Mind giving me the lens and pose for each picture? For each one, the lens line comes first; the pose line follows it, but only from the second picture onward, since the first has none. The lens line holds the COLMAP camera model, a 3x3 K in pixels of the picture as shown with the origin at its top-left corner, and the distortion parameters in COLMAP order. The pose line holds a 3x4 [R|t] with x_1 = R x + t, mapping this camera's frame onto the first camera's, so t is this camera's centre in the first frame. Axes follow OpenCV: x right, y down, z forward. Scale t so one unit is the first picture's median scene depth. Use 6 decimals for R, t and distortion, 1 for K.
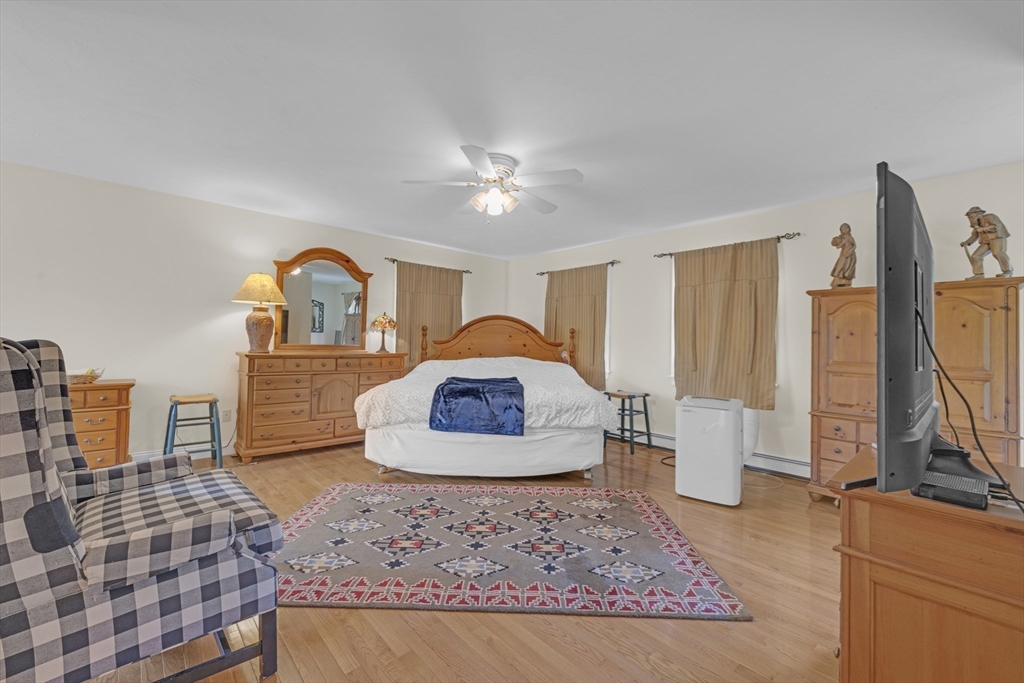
lens RADIAL K [[408.7, 0, 515.7], [0, 408.7, 336.8], [0, 0, 1]] dist [0.000232, -0.000161]
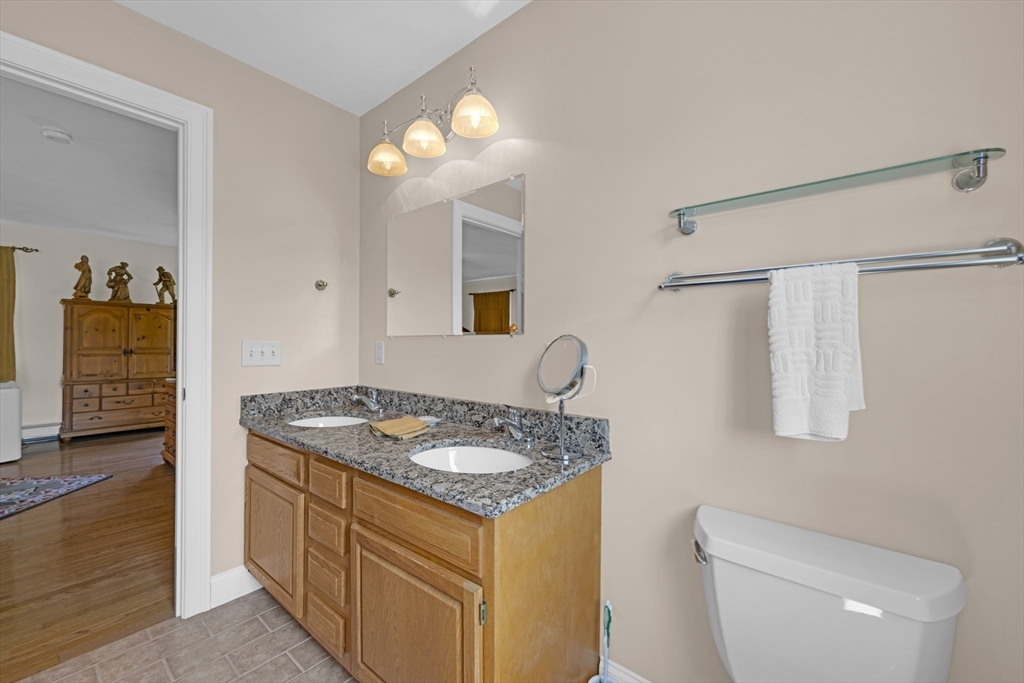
lens RADIAL K [[408.7, 0, 519.7], [0, 408.7, 339.7], [0, 0, 1]] dist [0.000232, -0.000161]
pose [[-0.108873, -0.013361, 0.993966, -2.091571], [-0.024904, 0.999632, 0.010709, -0.060447], [-0.993744, -0.023588, -0.109166, -1.039898]]
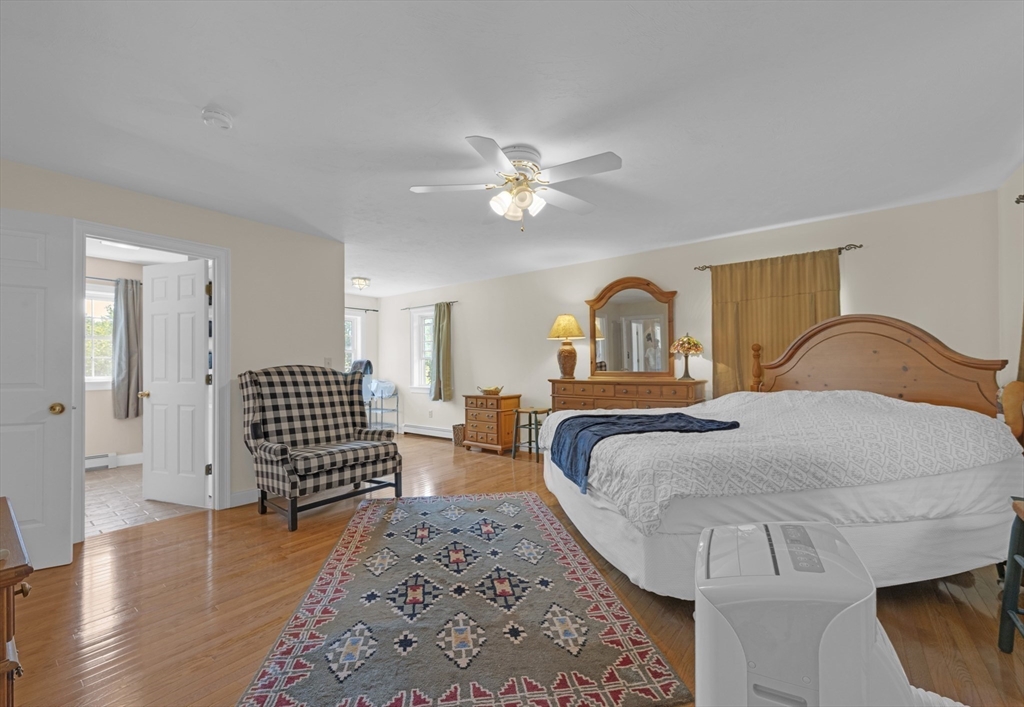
lens RADIAL K [[420.9, 0, 510.6], [0, 420.9, 360.1], [0, 0, 1]] dist [0.002785, 0.000127]
pose [[0.176385, -0.037209, -0.983618, 0.439555], [0.023778, 0.999155, -0.033533, 0.015942], [0.984034, -0.017473, 0.177120, 0.441824]]
